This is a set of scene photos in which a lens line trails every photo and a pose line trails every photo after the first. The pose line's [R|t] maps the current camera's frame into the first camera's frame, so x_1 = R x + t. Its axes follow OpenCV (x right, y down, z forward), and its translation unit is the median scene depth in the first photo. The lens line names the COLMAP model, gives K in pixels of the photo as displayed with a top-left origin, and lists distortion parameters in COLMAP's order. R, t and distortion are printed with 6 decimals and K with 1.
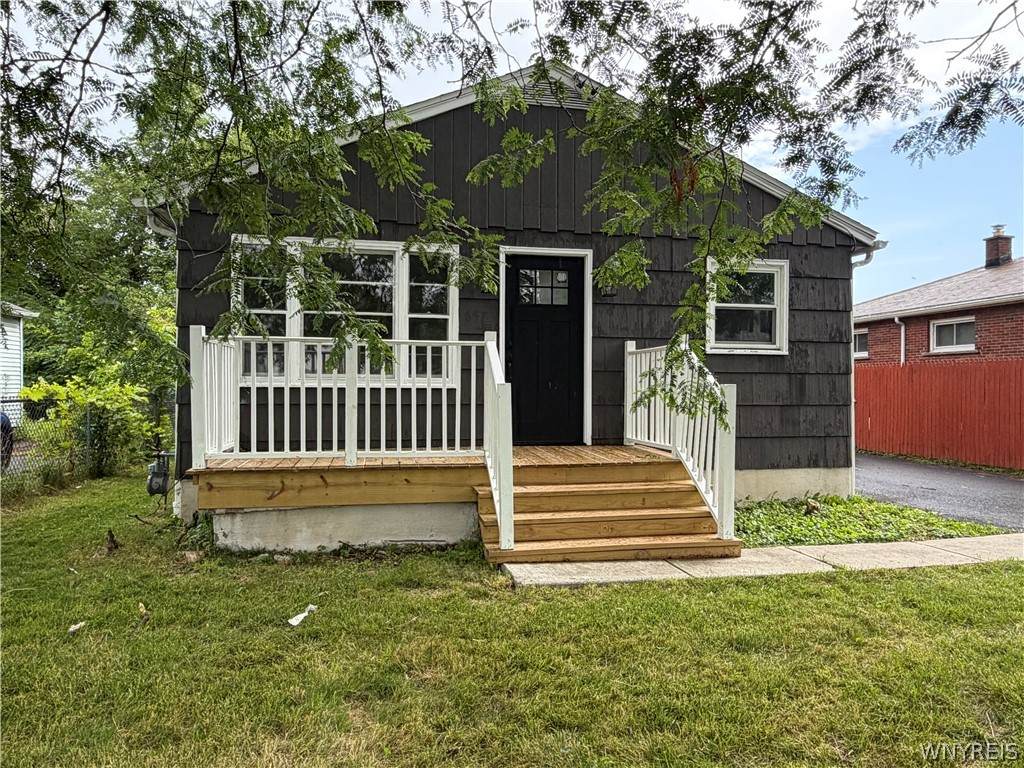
lens RADIAL K [[692.5, 0, 509.5], [0, 692.5, 382.3], [0, 0, 1]] dist [-0.004019, 0.005582]
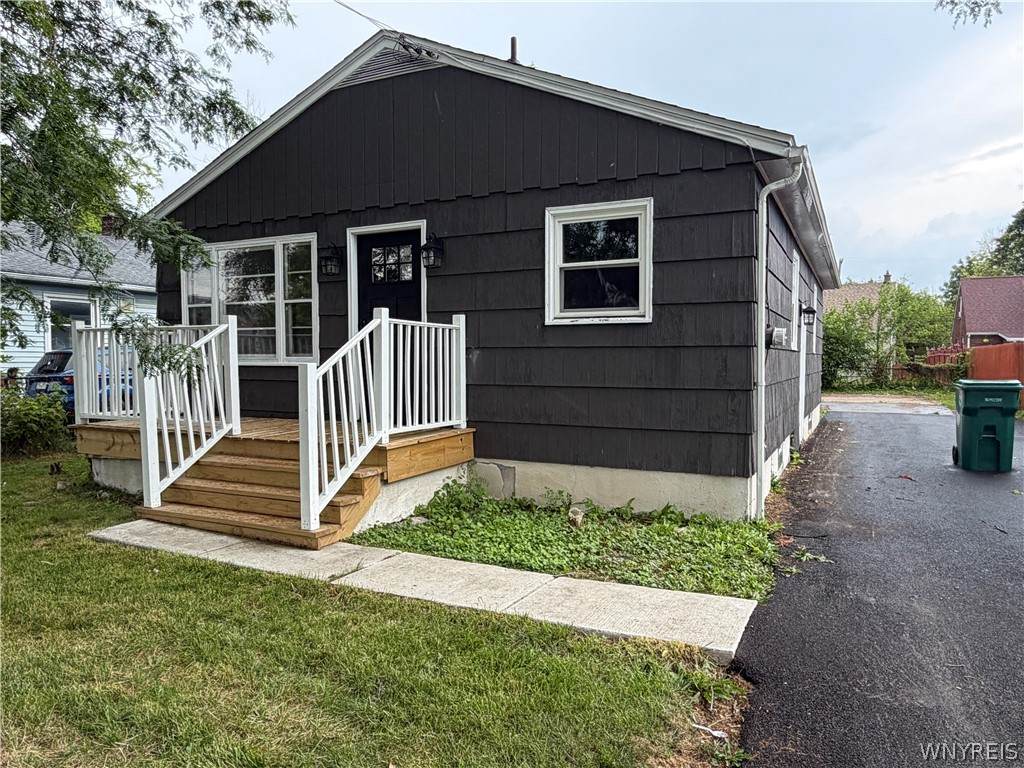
lens RADIAL K [[692.5, 0, 508.1], [0, 692.5, 389.4], [0, 0, 1]] dist [-0.004019, 0.005582]
pose [[0.790122, 0.020831, -0.612595, 0.749455], [0.007097, 0.999044, 0.043126, -0.000101], [0.612908, -0.038422, 0.789219, 0.298401]]
